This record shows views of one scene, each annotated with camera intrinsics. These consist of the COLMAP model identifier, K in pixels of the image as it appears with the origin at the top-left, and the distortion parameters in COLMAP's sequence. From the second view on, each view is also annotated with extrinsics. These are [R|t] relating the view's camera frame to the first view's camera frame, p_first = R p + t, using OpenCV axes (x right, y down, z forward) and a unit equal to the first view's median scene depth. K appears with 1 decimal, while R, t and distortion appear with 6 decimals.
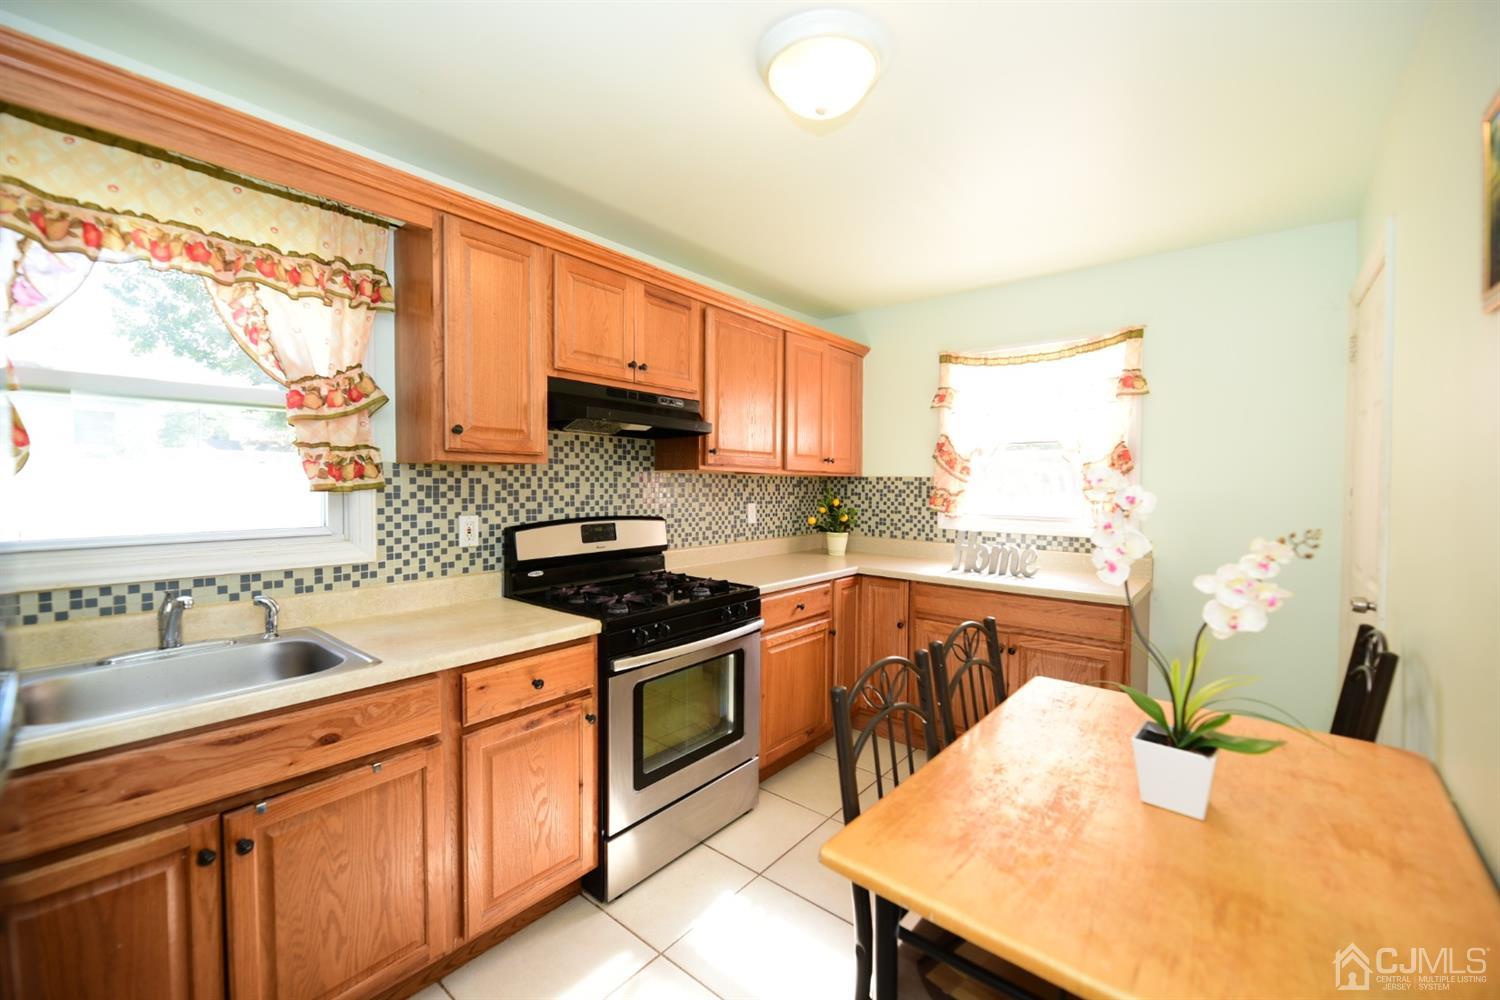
lens RADIAL K [[603.0, 0, 745.3], [0, 603.0, 494.9], [0, 0, 1]] dist [-0.000774, -0.003833]
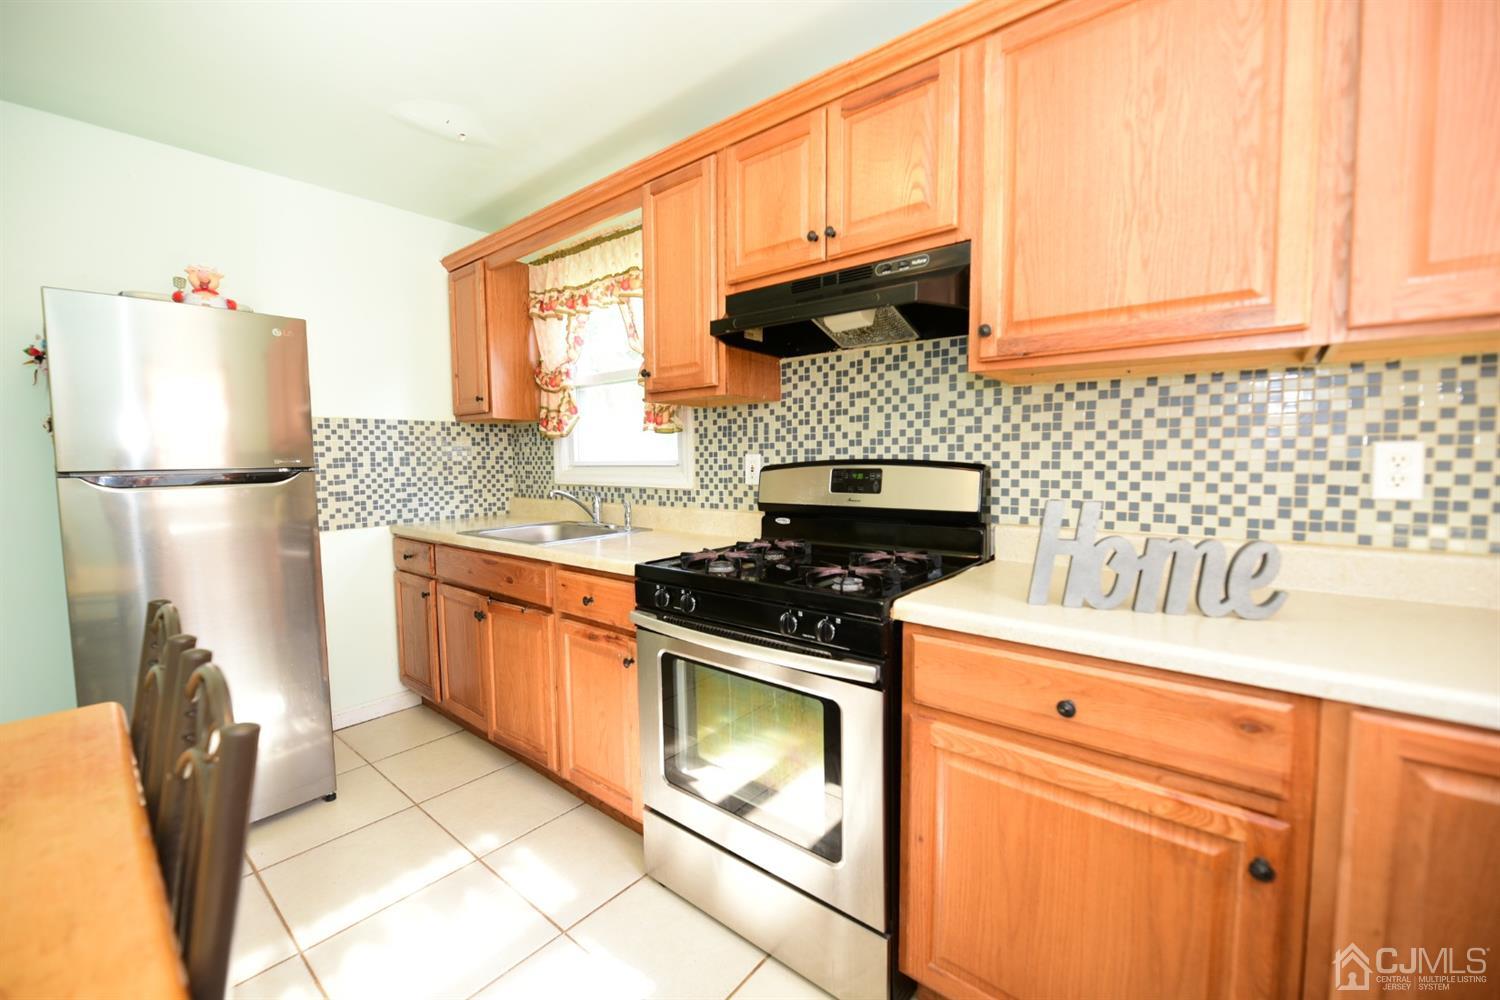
lens RADIAL K [[603.0, 0, 741.8], [0, 603.0, 495.8], [0, 0, 1]] dist [-0.000774, -0.003833]
pose [[-0.007651, 0.059585, -0.998194, 0.485462], [-0.009047, 0.998178, 0.059653, 0.038059], [0.999930, 0.009487, -0.007098, 0.857370]]
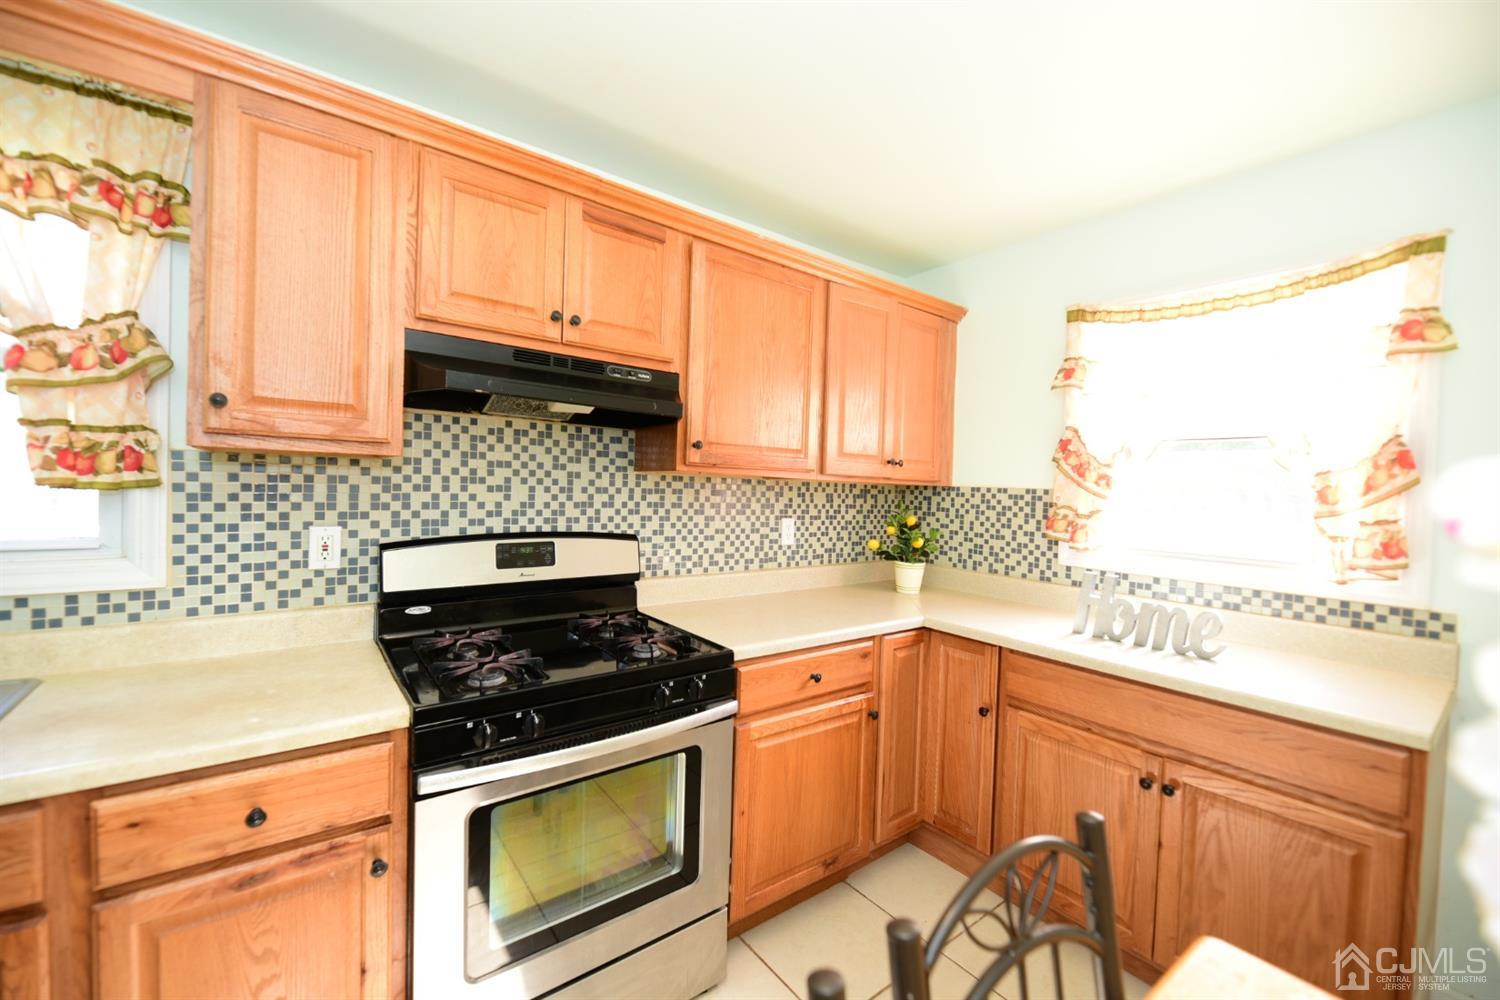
lens RADIAL K [[603.0, 0, 745.2], [0, 603.0, 495.5], [0, 0, 1]] dist [-0.000774, -0.003833]
pose [[0.974159, 0.026820, -0.224267, 0.171906], [-0.028777, 0.999571, -0.005463, -0.011951], [0.224024, 0.011776, 0.974513, 0.349162]]
